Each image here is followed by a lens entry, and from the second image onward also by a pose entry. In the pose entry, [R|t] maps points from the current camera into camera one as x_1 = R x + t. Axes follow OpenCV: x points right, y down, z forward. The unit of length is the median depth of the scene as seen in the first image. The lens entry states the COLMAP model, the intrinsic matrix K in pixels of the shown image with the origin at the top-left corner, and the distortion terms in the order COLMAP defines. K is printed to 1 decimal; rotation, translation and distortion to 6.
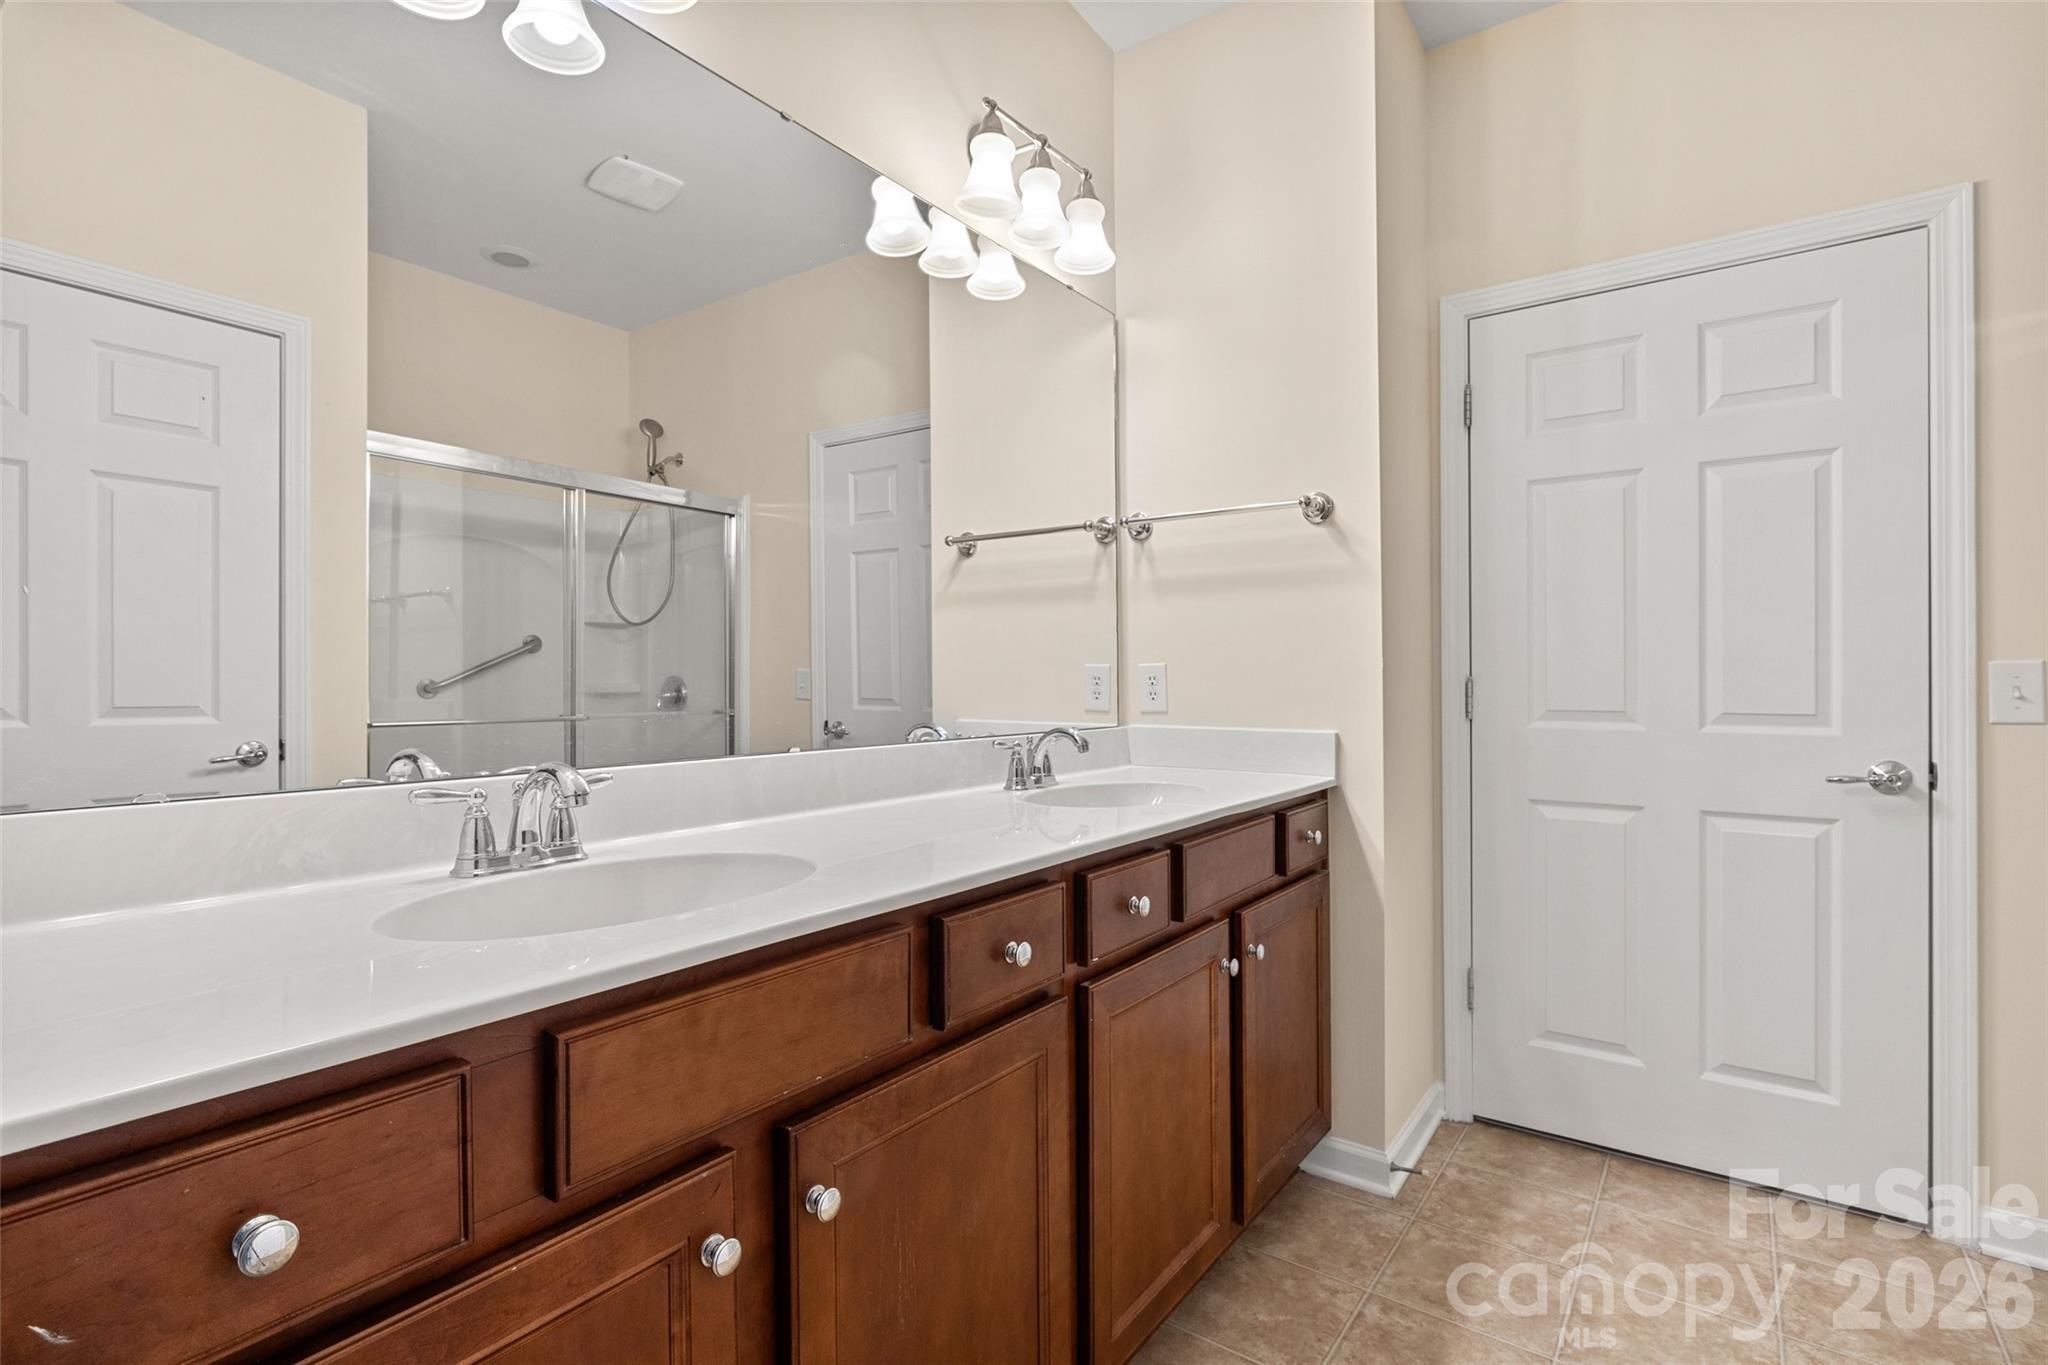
lens RADIAL K [[951.7, 0, 1024.0], [0, 951.7, 682.5], [0, 0, 1]] dist [-0.013934, 0.000249]
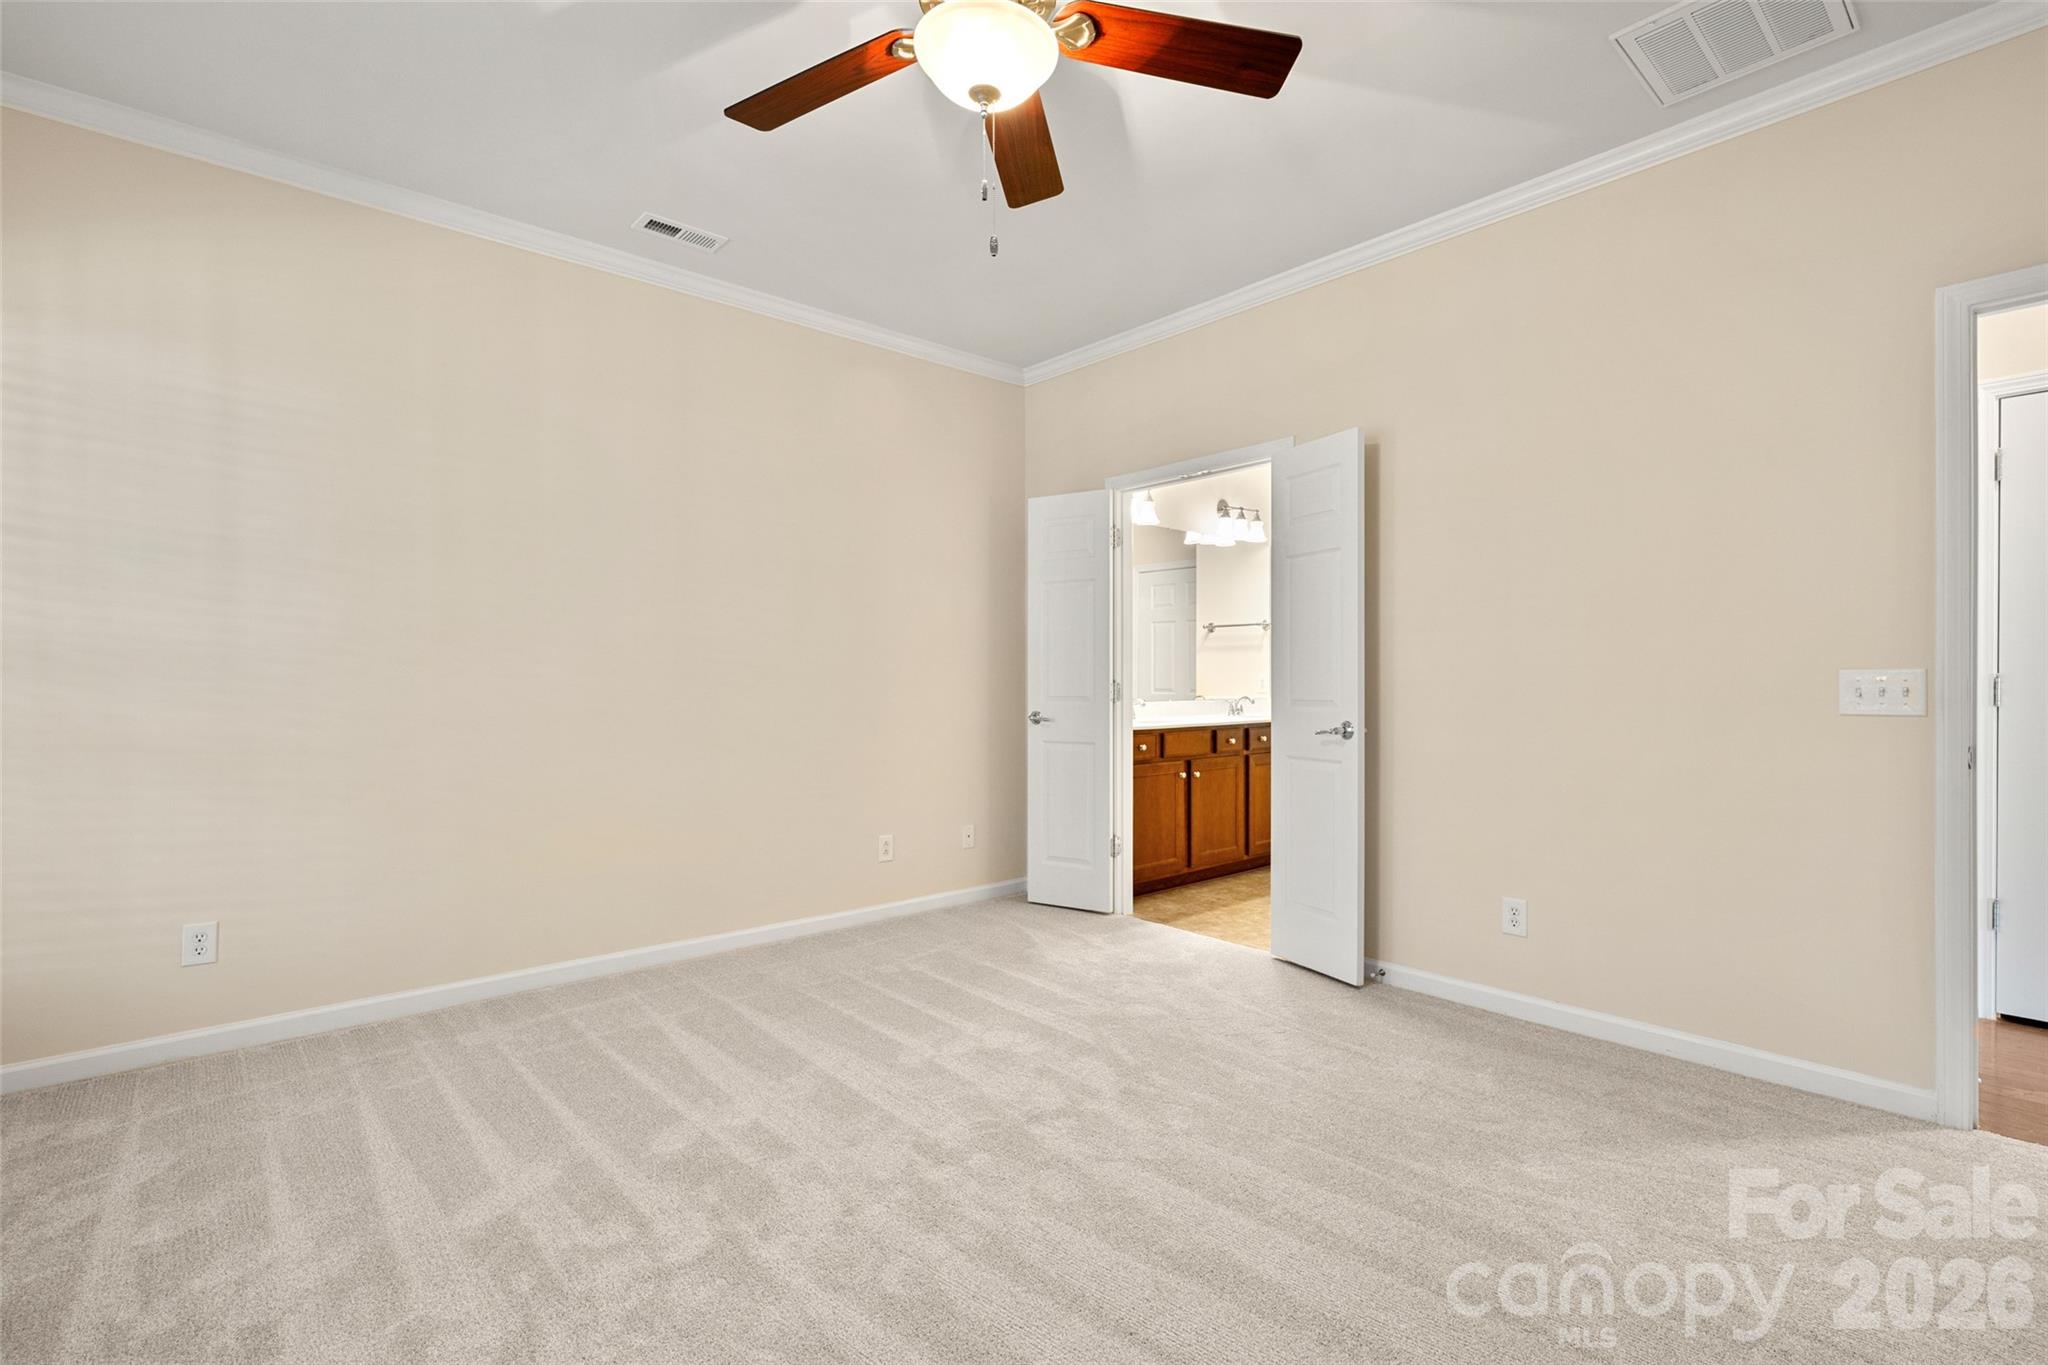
lens RADIAL K [[912.3, 0, 1024.0], [0, 912.3, 682.5], [0, 0, 1]] dist [-0.015780, -0.000183]
pose [[0.973373, 0.004566, -0.229181, 0.022985], [-0.005101, 0.999985, -0.001741, 0.010821], [0.229170, 0.002864, 0.973382, -3.345372]]
